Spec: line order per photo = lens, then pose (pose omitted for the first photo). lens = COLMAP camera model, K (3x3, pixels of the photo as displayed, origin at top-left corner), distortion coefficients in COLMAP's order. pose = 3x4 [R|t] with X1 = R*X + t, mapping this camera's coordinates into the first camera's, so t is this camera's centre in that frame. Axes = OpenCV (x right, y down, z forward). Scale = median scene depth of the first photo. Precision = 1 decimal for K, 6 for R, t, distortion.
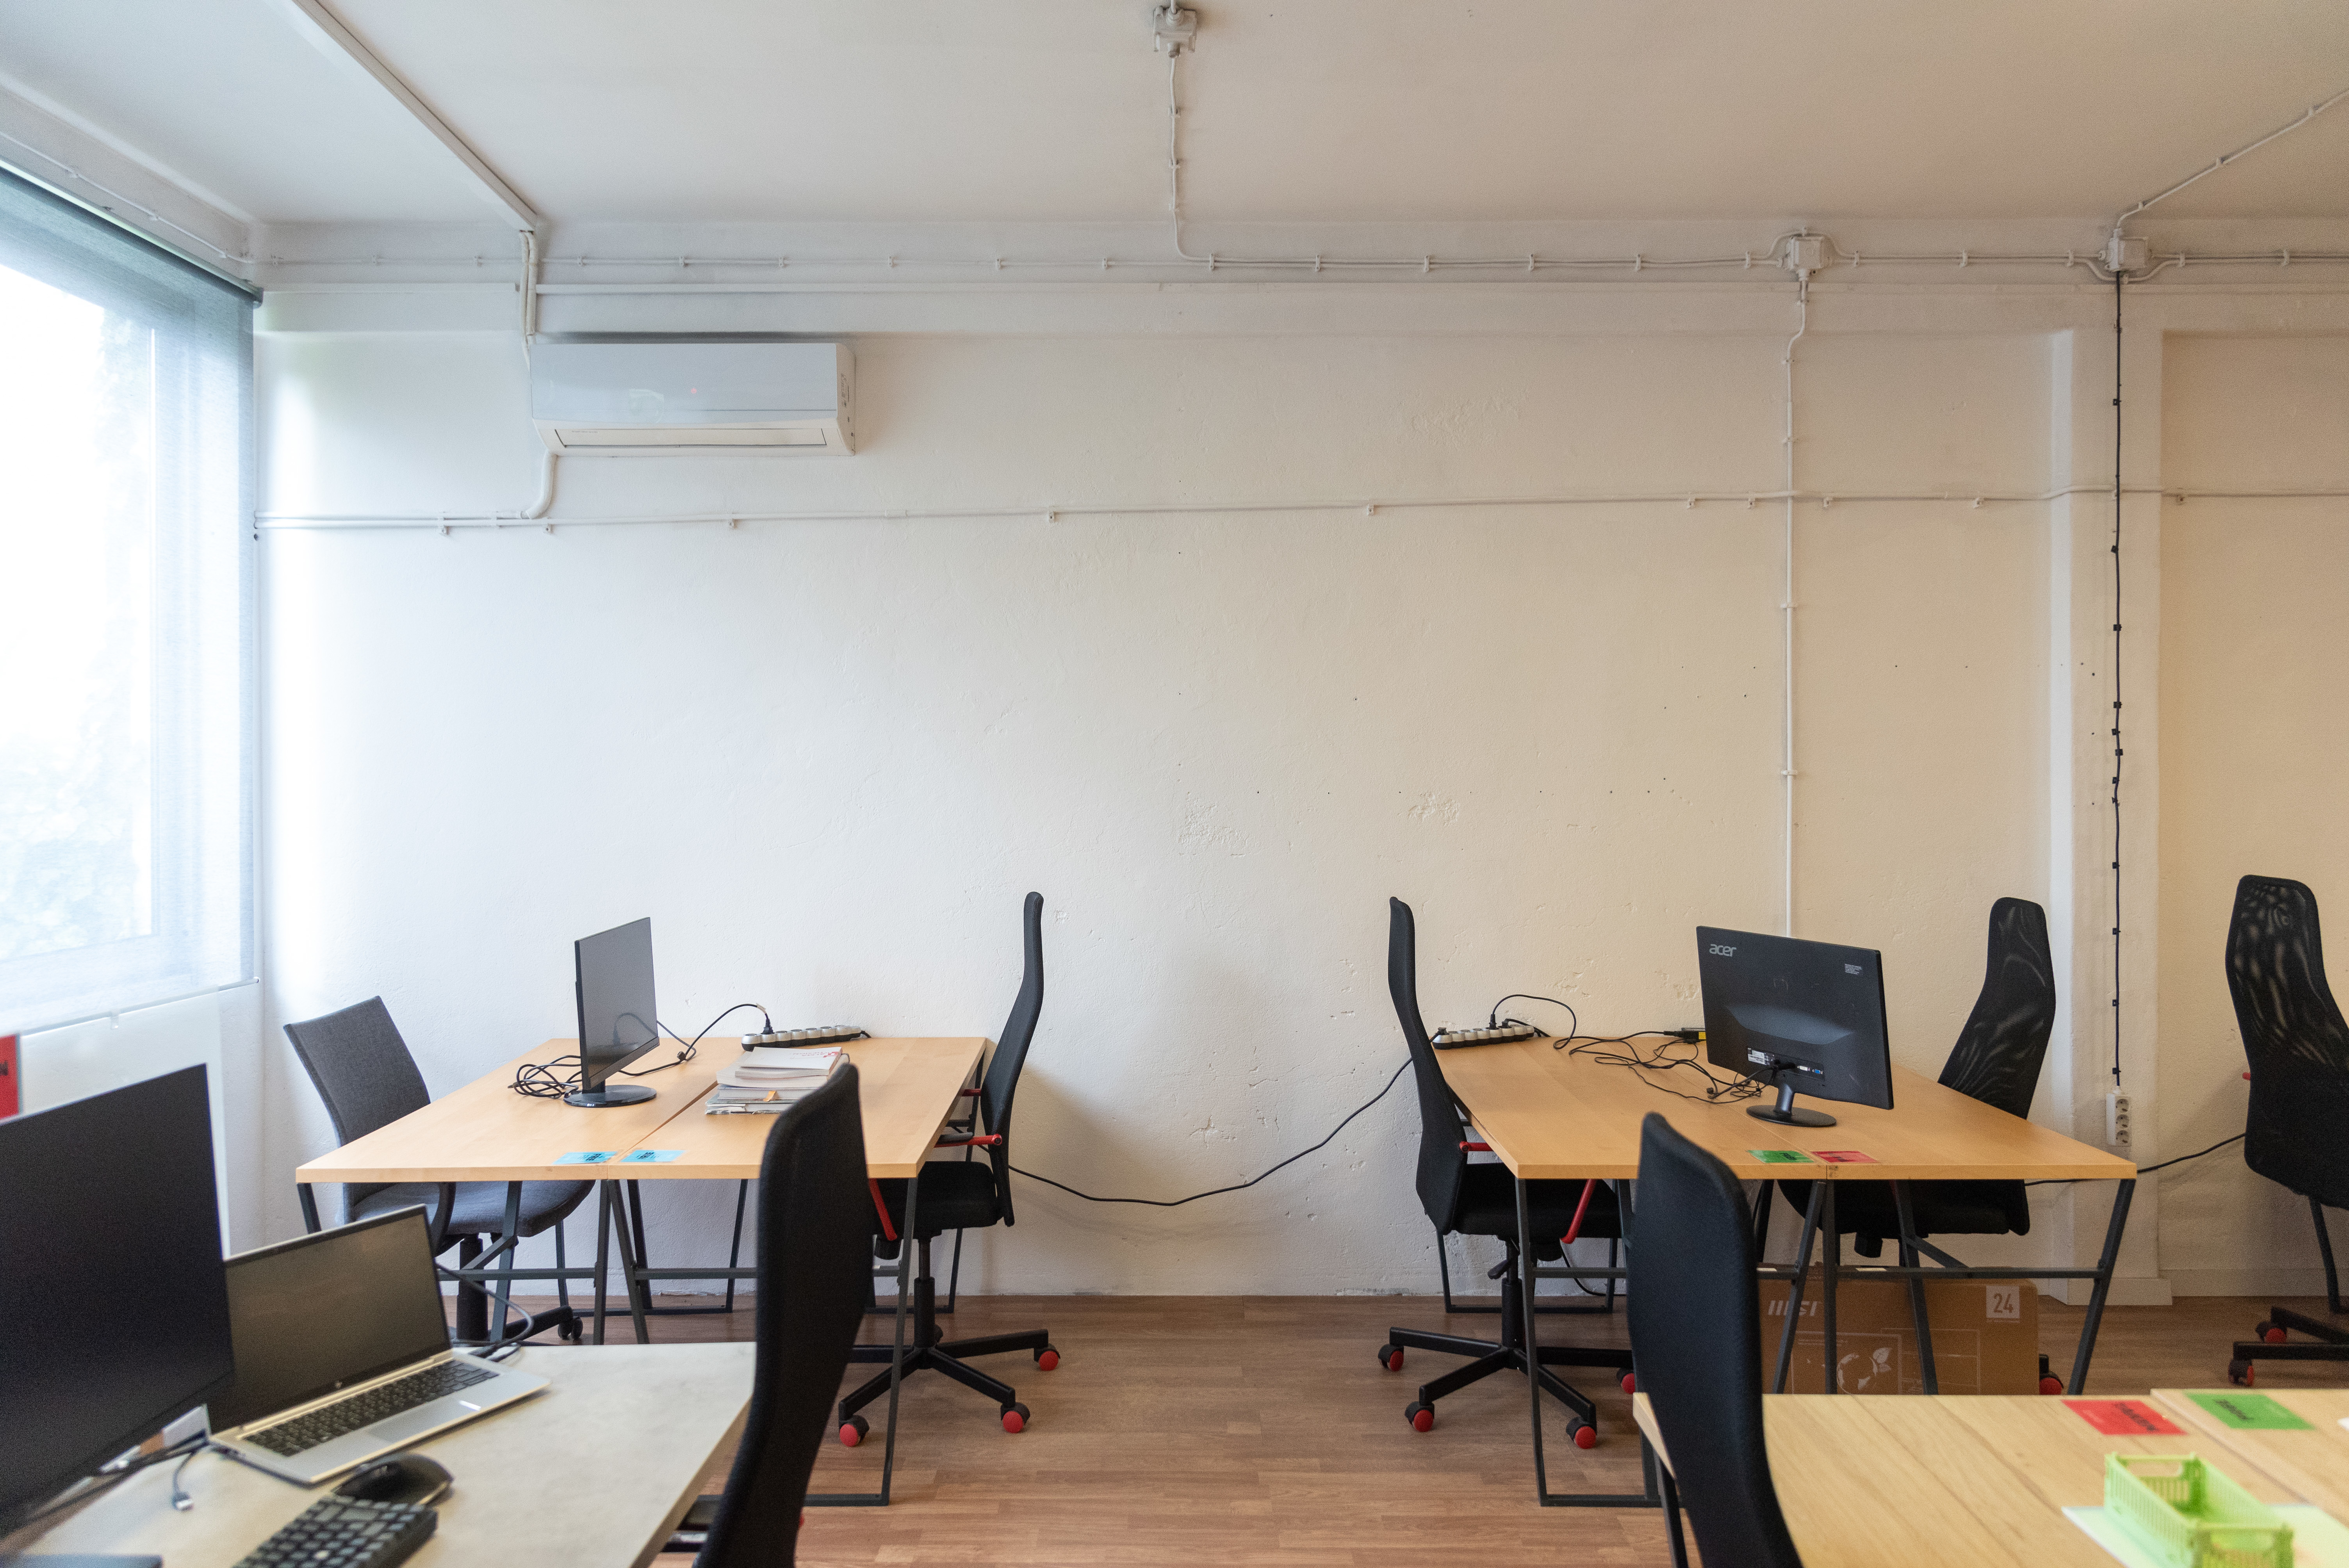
lens RADIAL K [[1559.4, 0, 1174.5], [0, 1559.4, 784.0], [0, 0, 1]] dist [-0.004254, 0.000835]
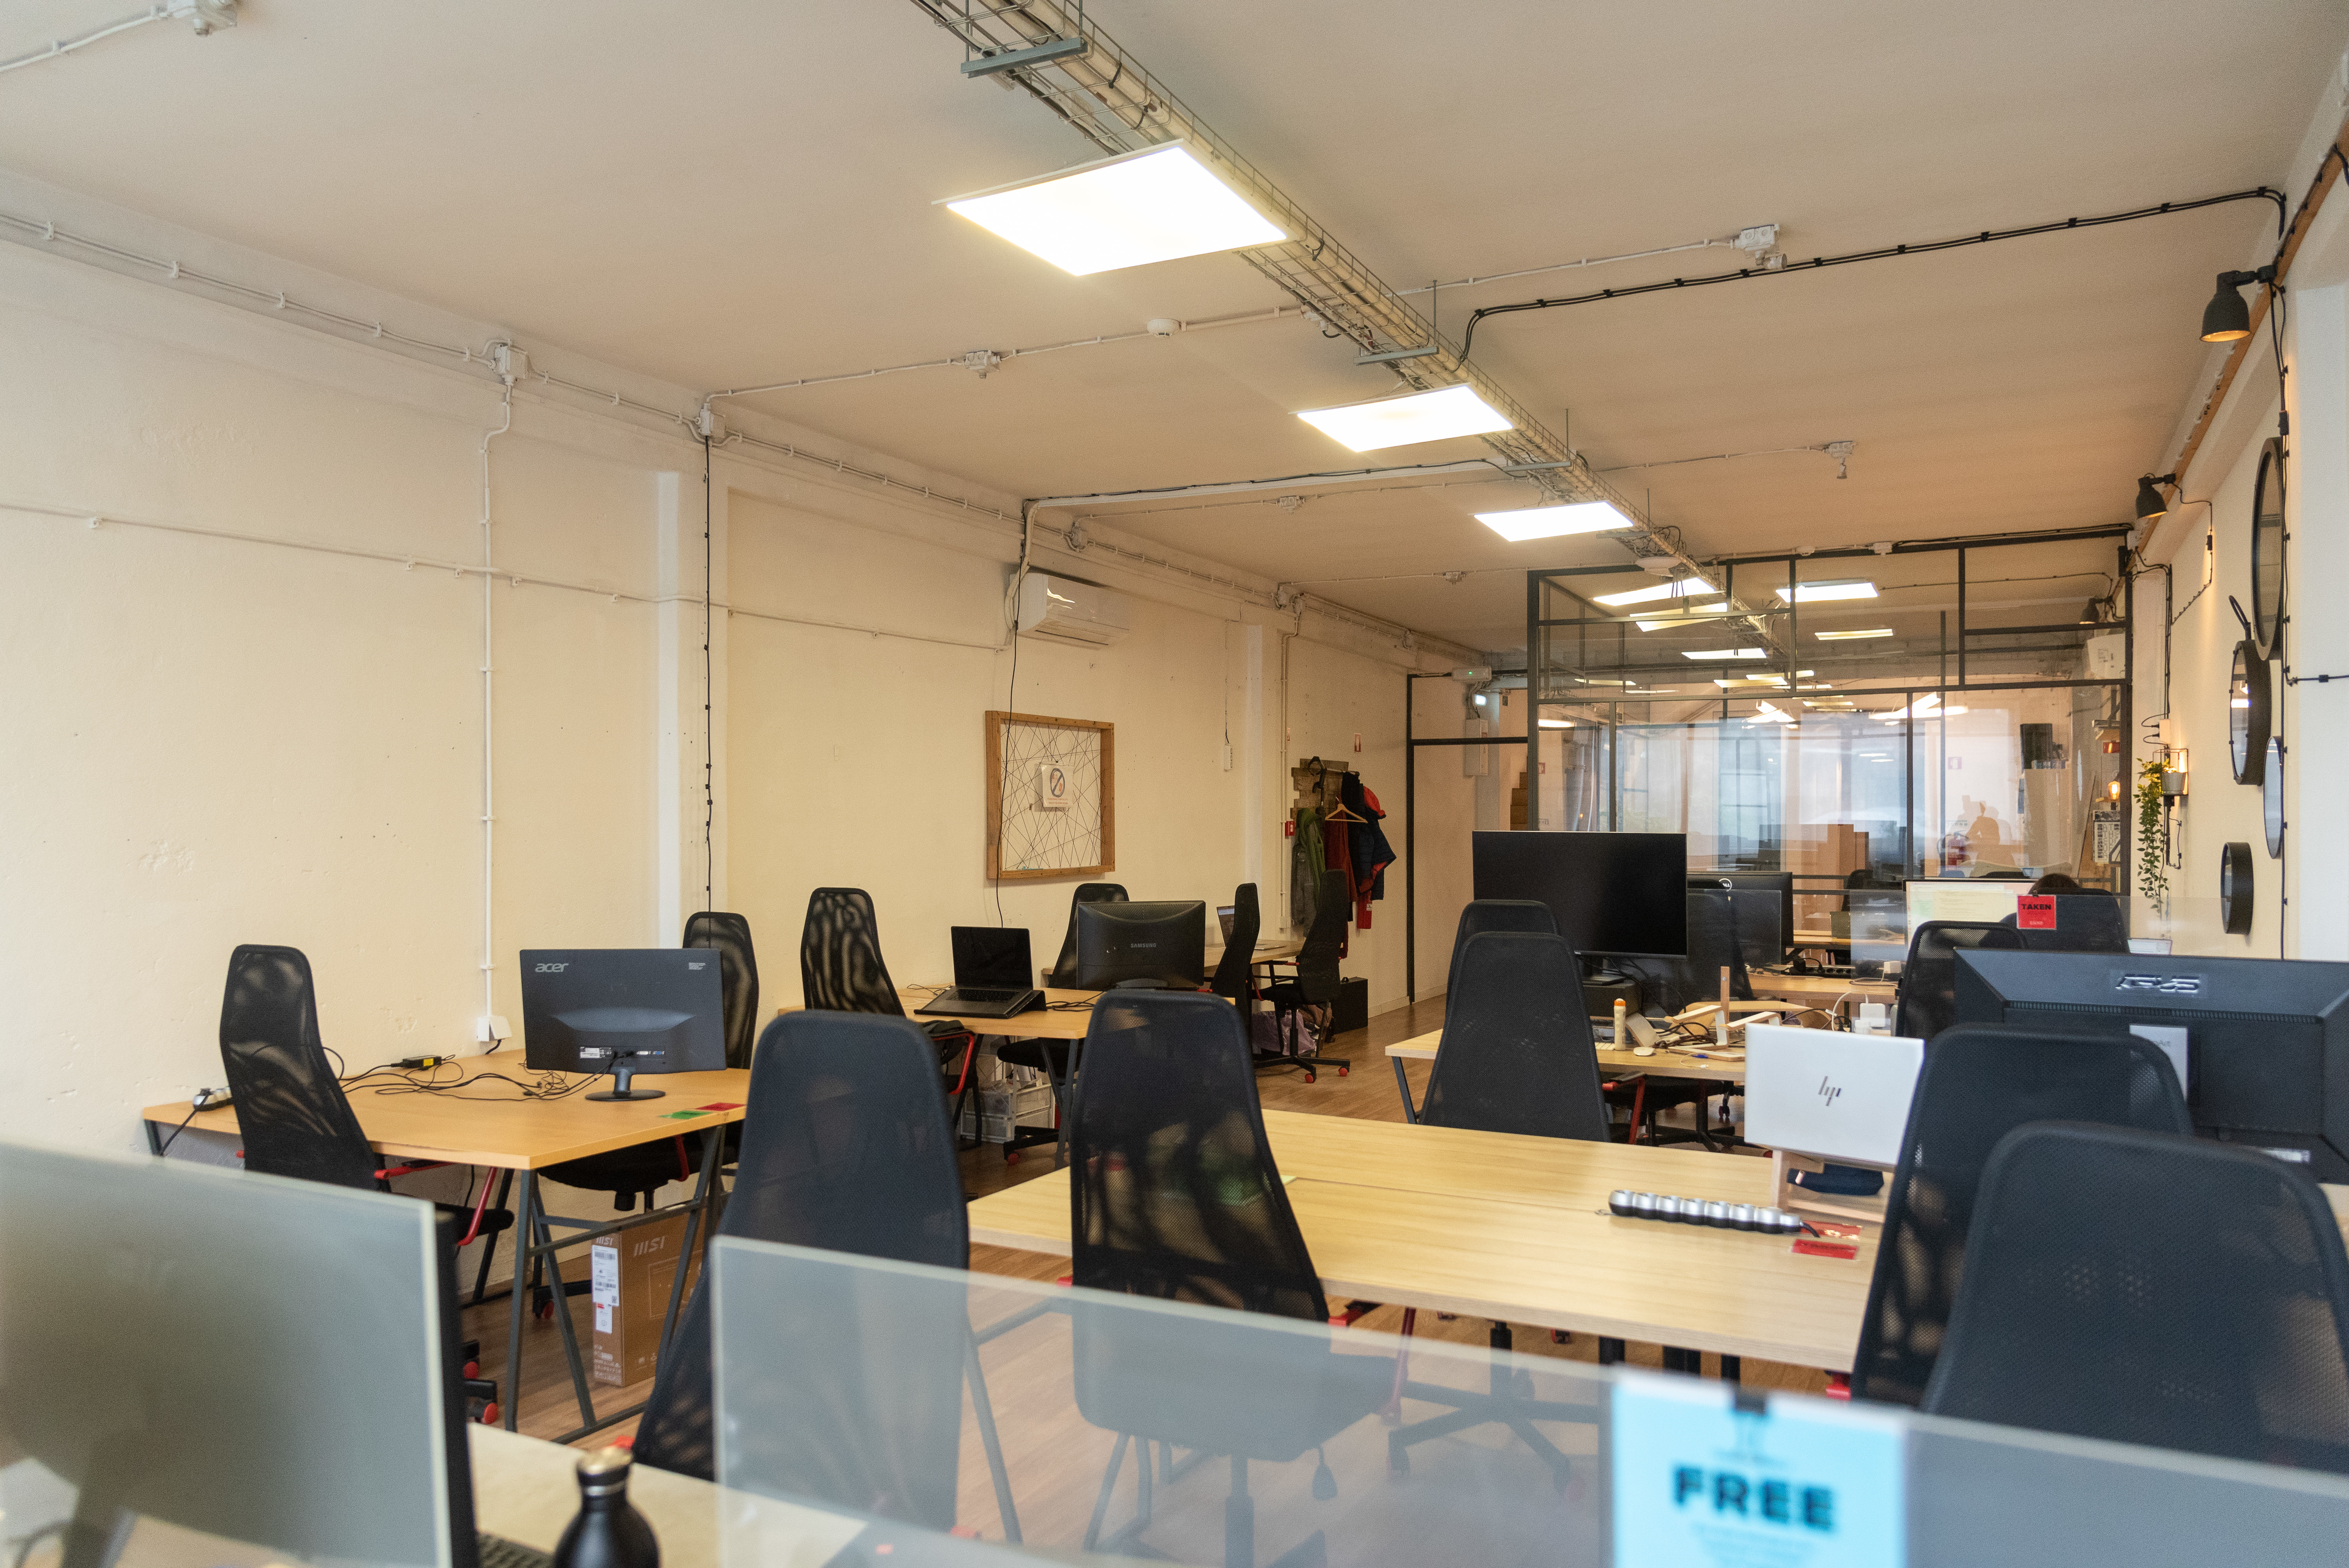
lens RADIAL K [[1611.0, 0, 1175.6], [0, 1611.0, 865.7], [0, 0, 1]] dist [0.004072, 0.002183]
pose [[0.454097, -0.025072, 0.890599, -0.436398], [0.008779, 0.999681, 0.023666, 0.004584], [-0.890909, -0.002928, 0.454172, 0.028494]]
